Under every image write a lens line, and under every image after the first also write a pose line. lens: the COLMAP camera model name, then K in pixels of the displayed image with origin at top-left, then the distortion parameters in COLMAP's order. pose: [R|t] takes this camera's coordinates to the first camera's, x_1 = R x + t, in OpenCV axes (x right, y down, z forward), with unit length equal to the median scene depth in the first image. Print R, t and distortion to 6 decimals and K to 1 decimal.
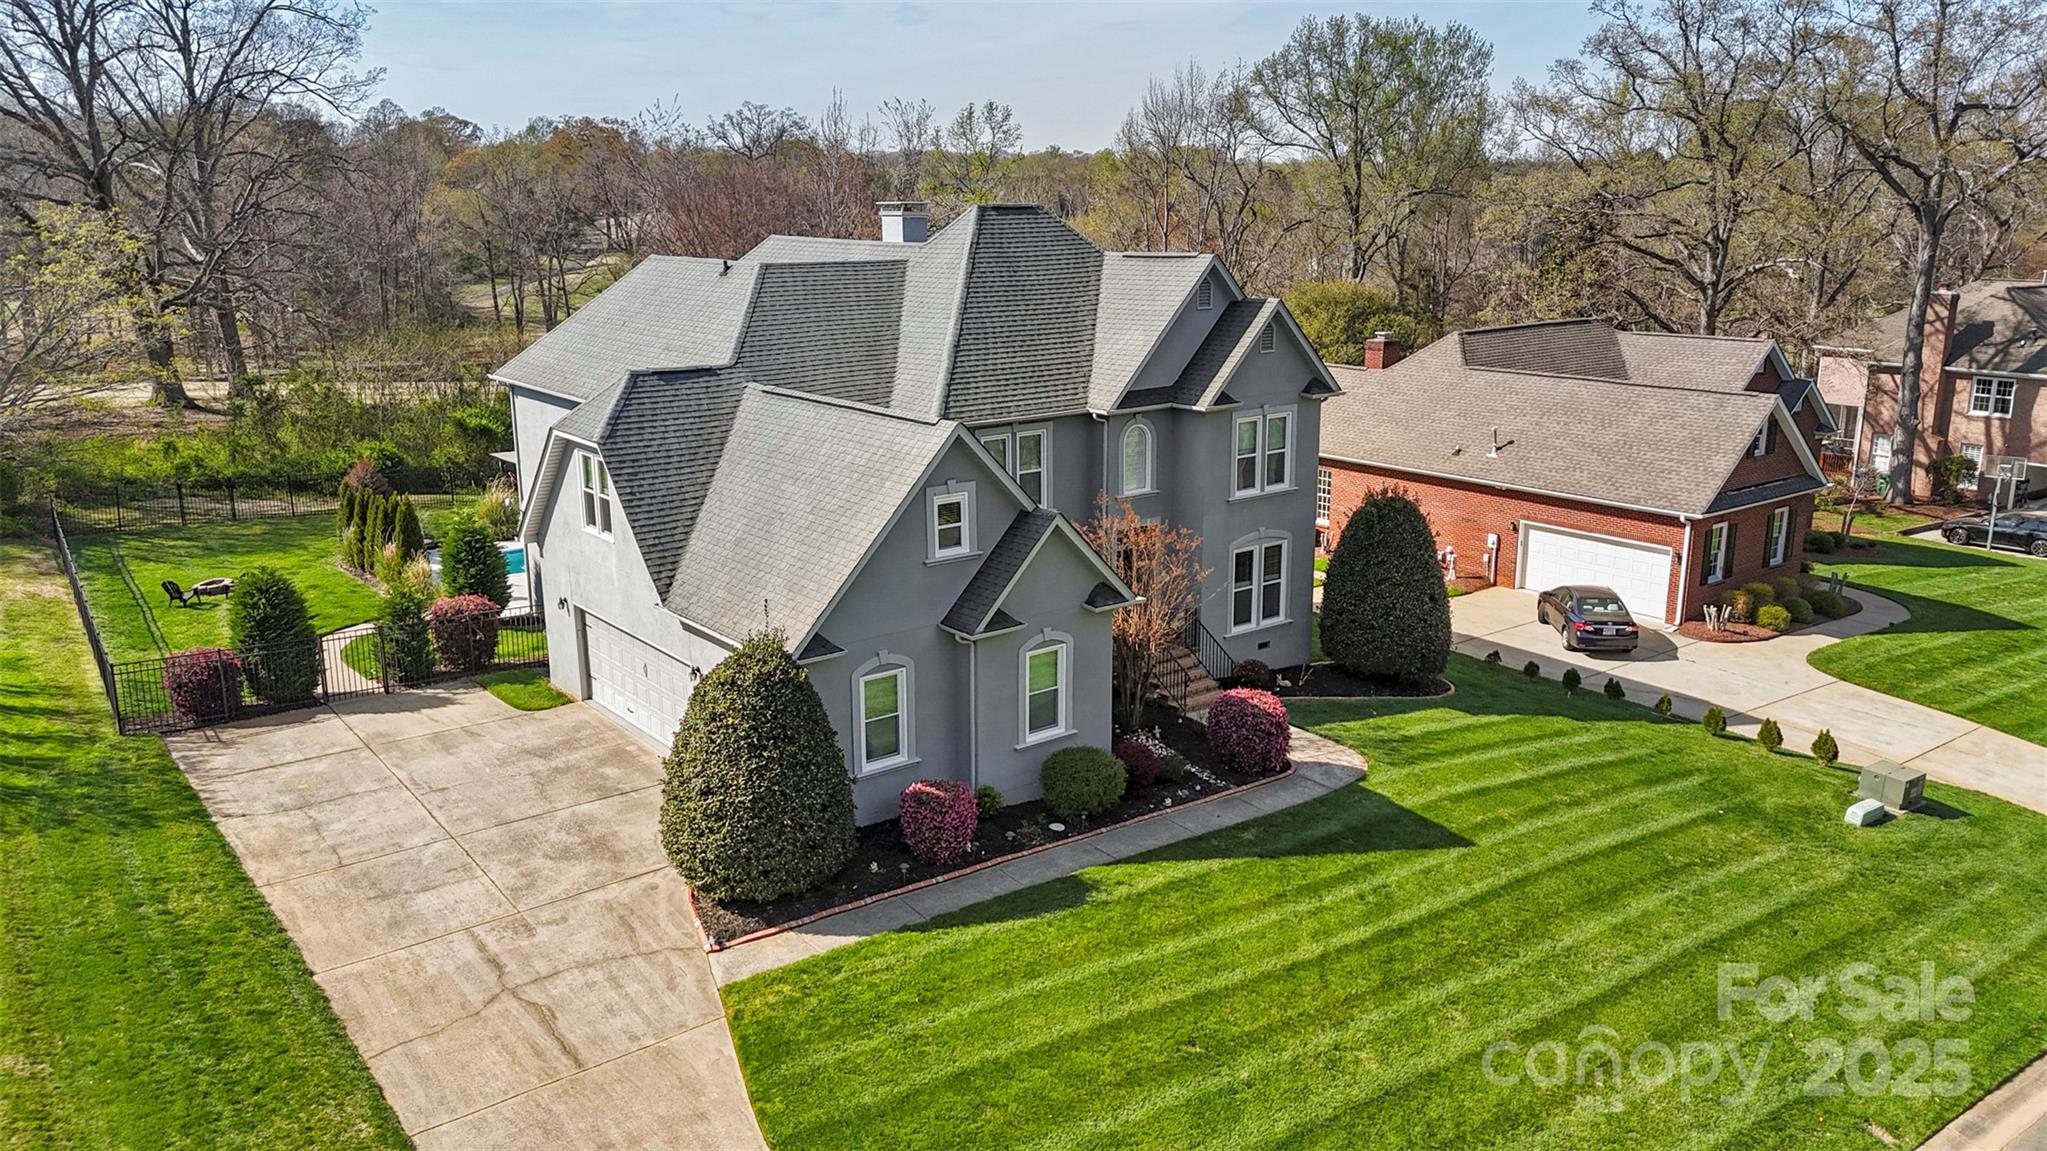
lens RADIAL K [[1496.2, 0, 1023.5], [0, 1496.2, 575.5], [0, 0, 1]] dist [0.122590, -0.161852]
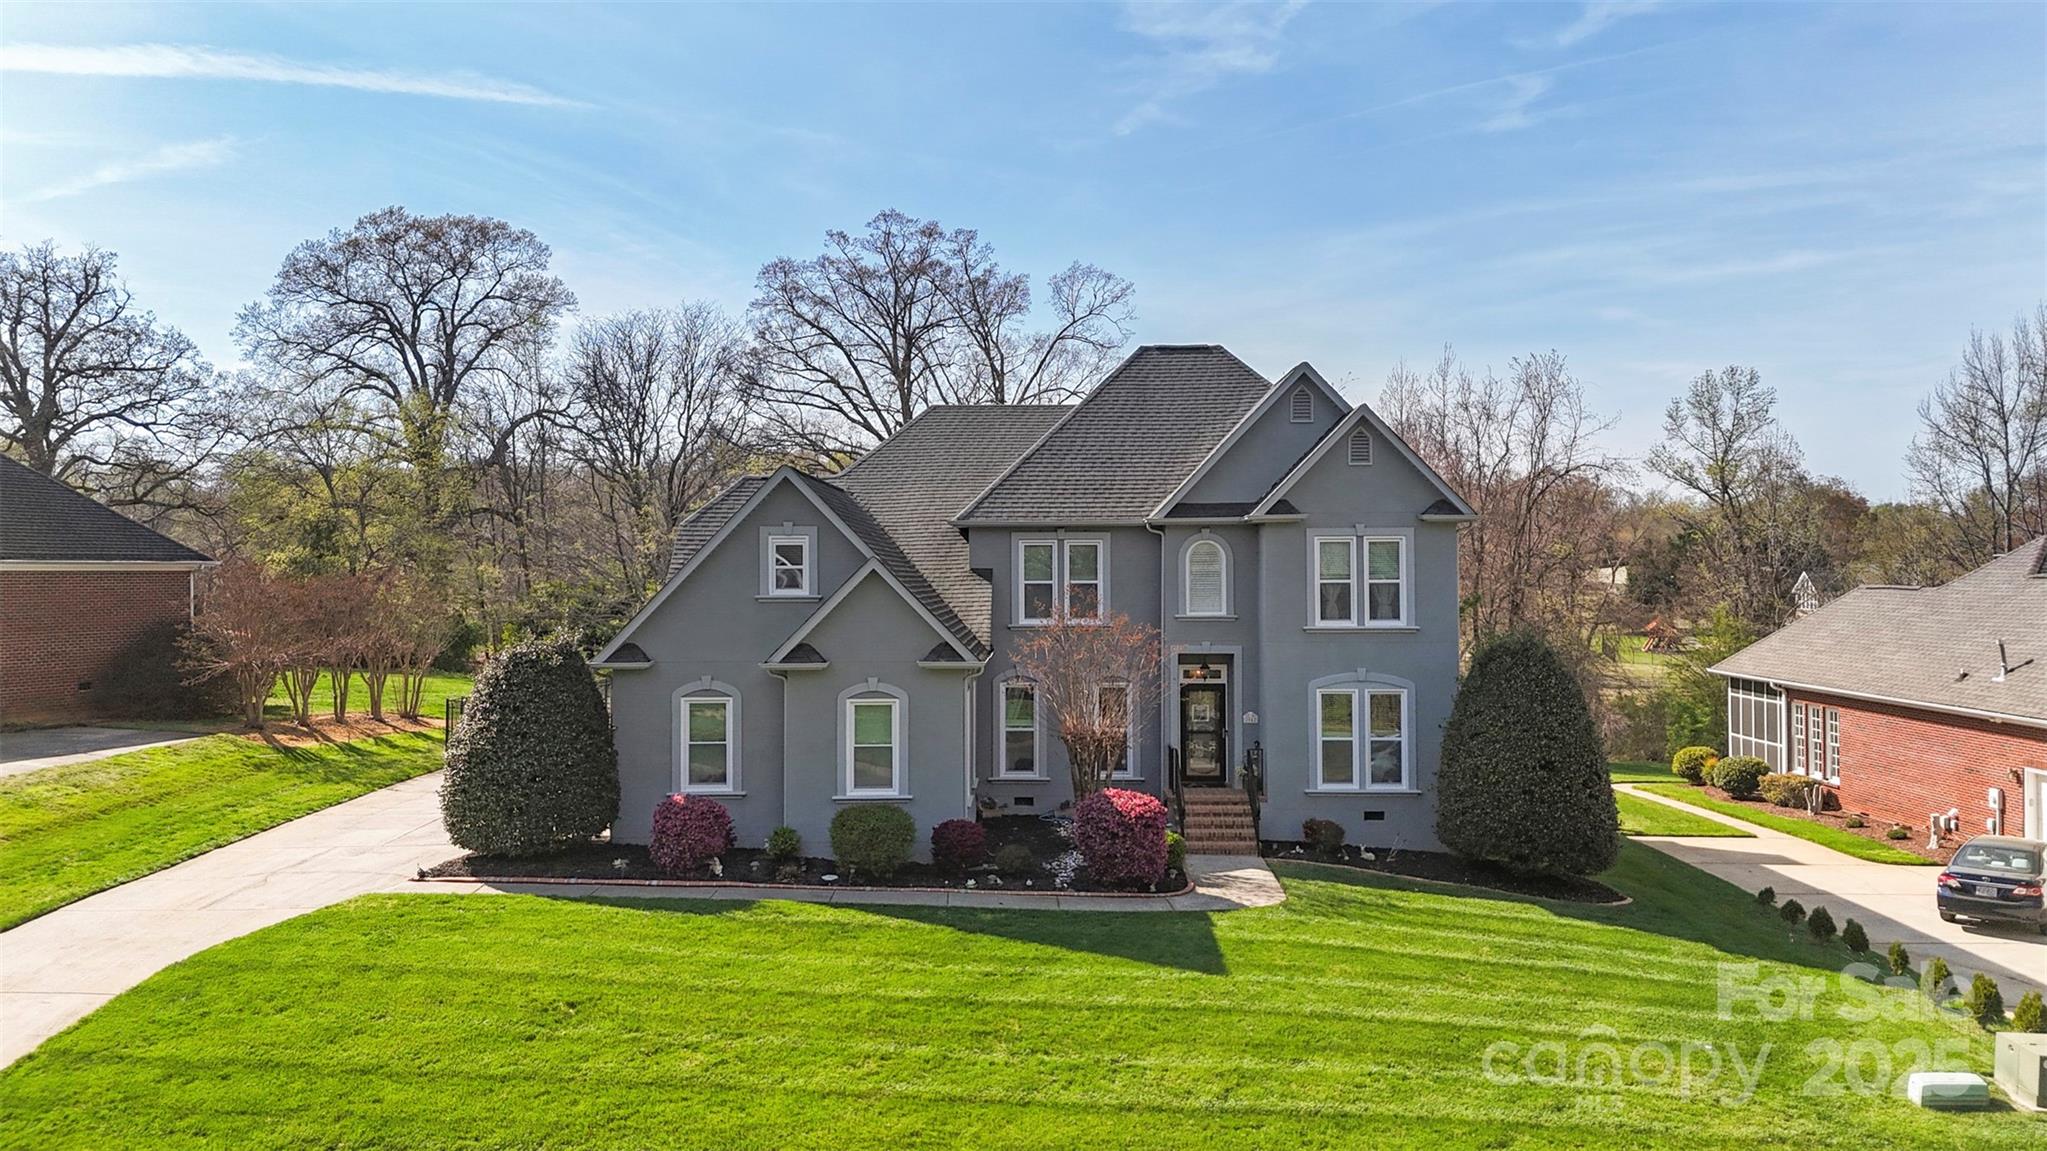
lens RADIAL K [[1496.2, 0, 1023.5], [0, 1496.2, 575.5], [0, 0, 1]] dist [0.122590, -0.161852]
pose [[0.784010, 0.002752, -0.620743, 0.588931], [-0.152104, 0.970357, -0.187808, 0.116809], [0.601825, 0.241660, 0.761188, 0.241671]]
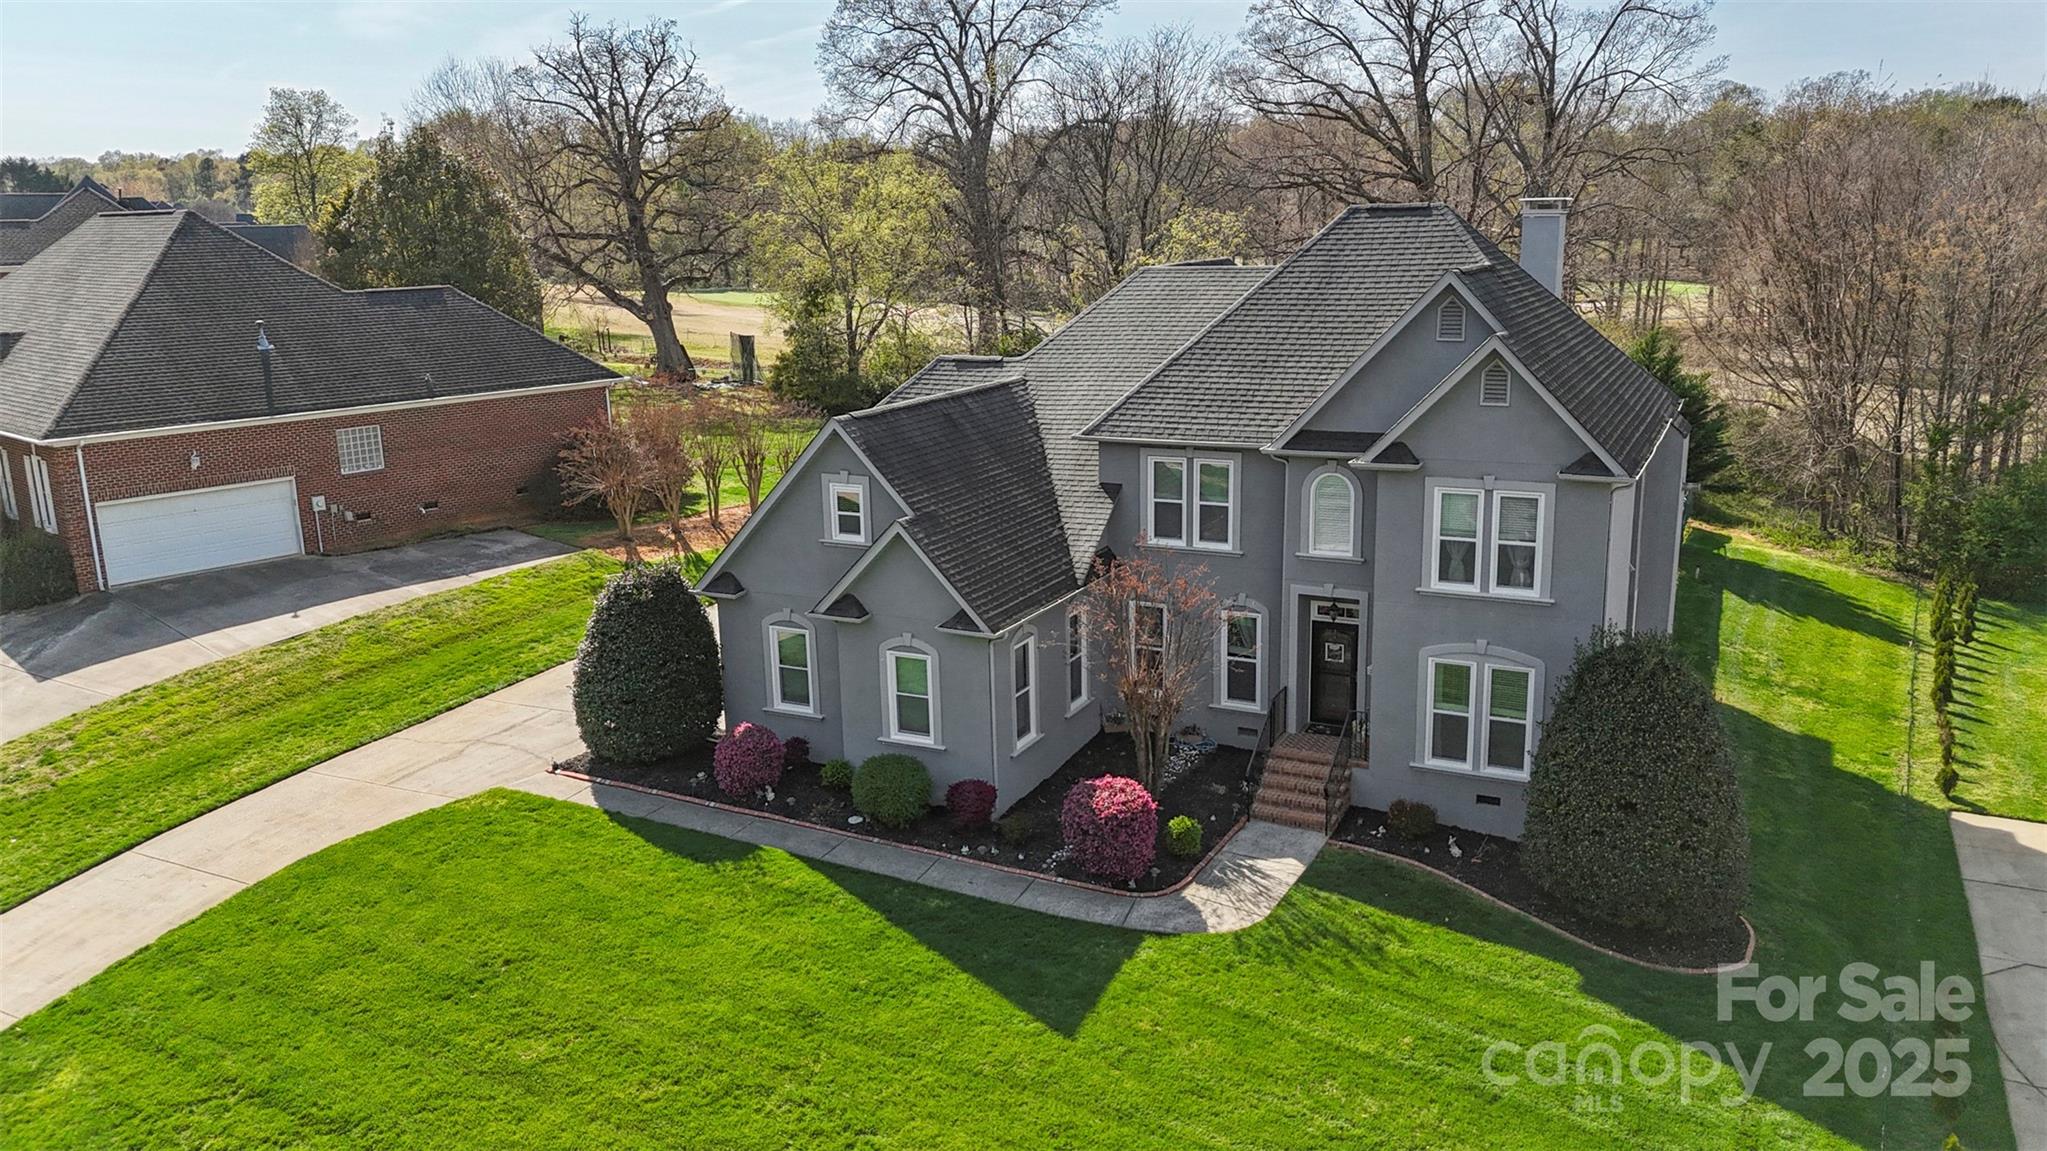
lens RADIAL K [[1496.2, 0, 1023.5], [0, 1496.2, 575.5], [0, 0, 1]] dist [0.122590, -0.161852]
pose [[0.439154, 0.206440, -0.874372, 0.770101], [-0.202172, 0.970987, 0.127709, -0.122670], [0.875369, 0.120690, 0.468149, 0.491412]]
